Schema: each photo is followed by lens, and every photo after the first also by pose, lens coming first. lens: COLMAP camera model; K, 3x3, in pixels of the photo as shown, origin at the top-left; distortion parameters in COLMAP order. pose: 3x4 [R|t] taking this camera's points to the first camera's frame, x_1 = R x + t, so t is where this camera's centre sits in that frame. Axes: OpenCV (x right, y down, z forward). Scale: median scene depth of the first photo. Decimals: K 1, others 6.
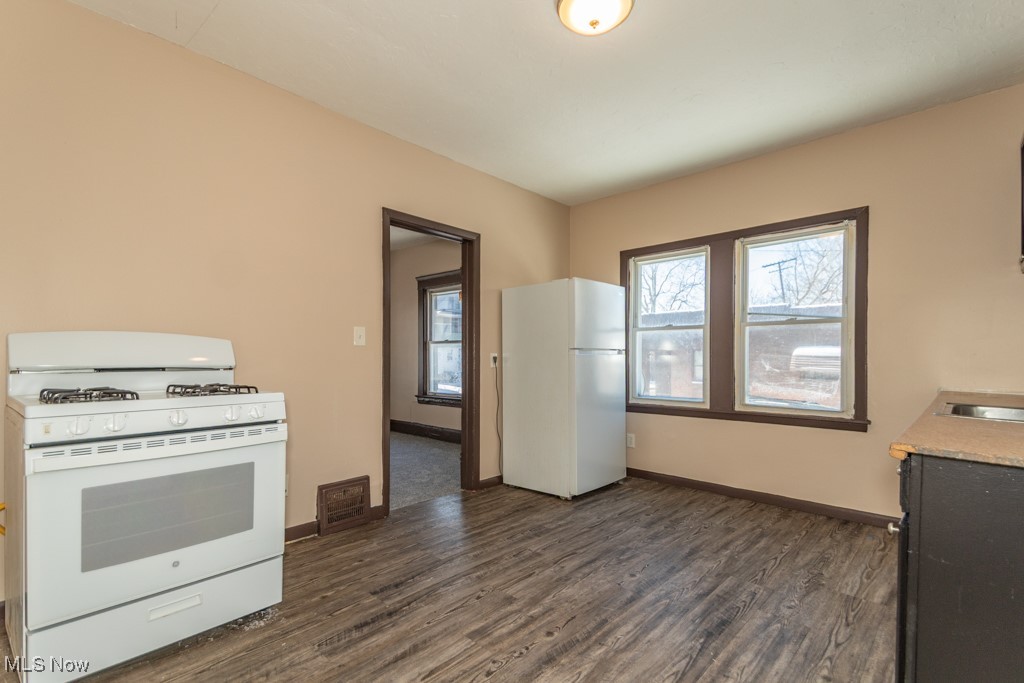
lens RADIAL K [[453.6, 0, 512.0], [0, 453.6, 341.5], [0, 0, 1]] dist [0.035982, -0.000162]
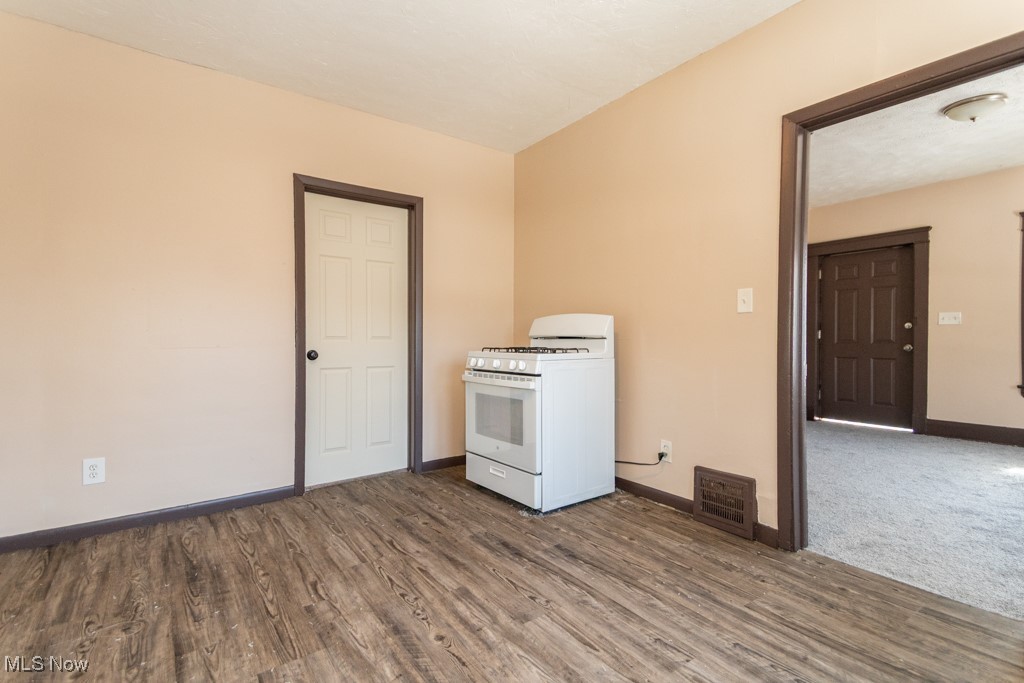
lens RADIAL K [[453.6, 0, 512.0], [0, 453.6, 341.5], [0, 0, 1]] dist [0.035982, -0.000162]
pose [[-0.140969, 0.006255, -0.989994, 0.781284], [0.030696, 0.999527, 0.001945, 0.067631], [0.989538, -0.030115, -0.141094, 1.083314]]
